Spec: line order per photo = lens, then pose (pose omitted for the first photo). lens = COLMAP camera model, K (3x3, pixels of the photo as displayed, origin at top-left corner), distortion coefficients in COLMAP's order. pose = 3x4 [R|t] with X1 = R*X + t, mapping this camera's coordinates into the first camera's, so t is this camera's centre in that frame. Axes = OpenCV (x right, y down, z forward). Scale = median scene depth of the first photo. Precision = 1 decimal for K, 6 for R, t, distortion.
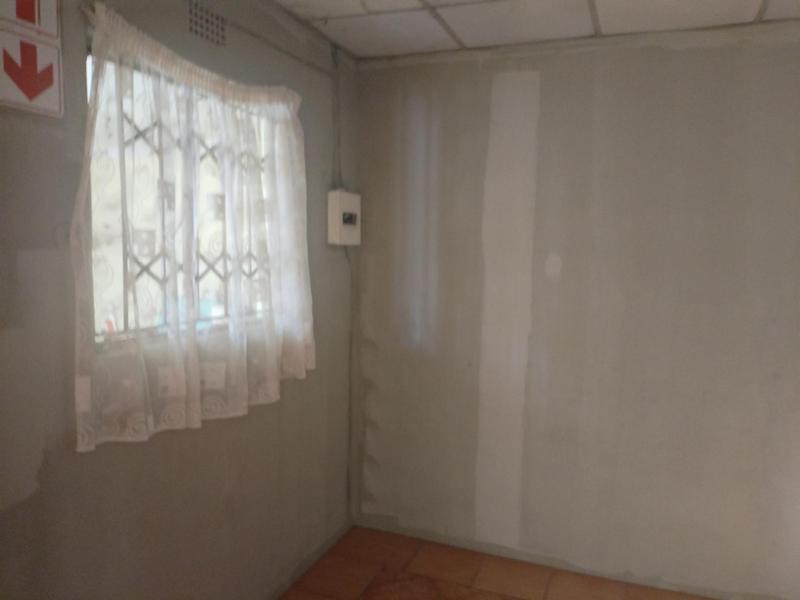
lens RADIAL K [[594.5, 0, 399.9], [0, 594.5, 285.0], [0, 0, 1]] dist [0.094070, -0.094949]
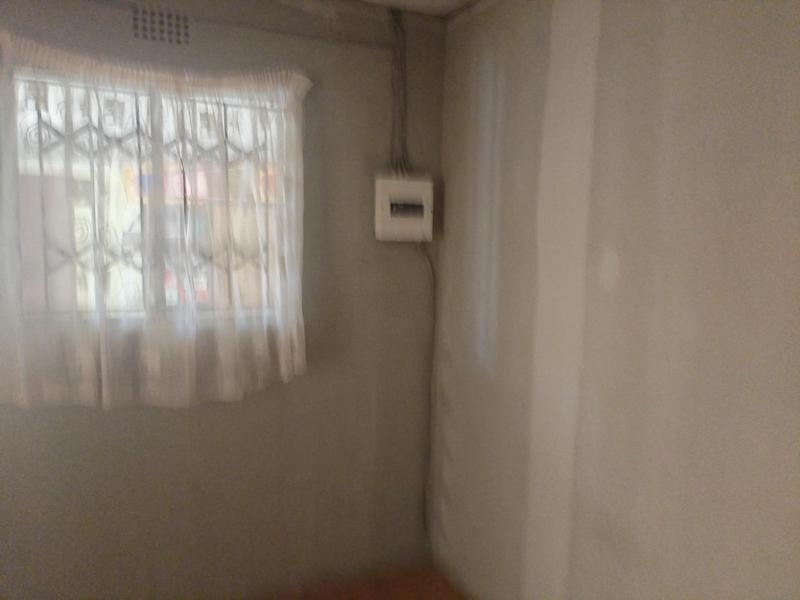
lens RADIAL K [[594.5, 0, 399.9], [0, 594.5, 285.0], [0, 0, 1]] dist [0.094070, -0.094949]
pose [[0.732595, 0.044364, -0.679218, 0.519751], [-0.046469, 0.998805, 0.015117, -0.013580], [0.679077, 0.020488, 0.733781, 0.375758]]
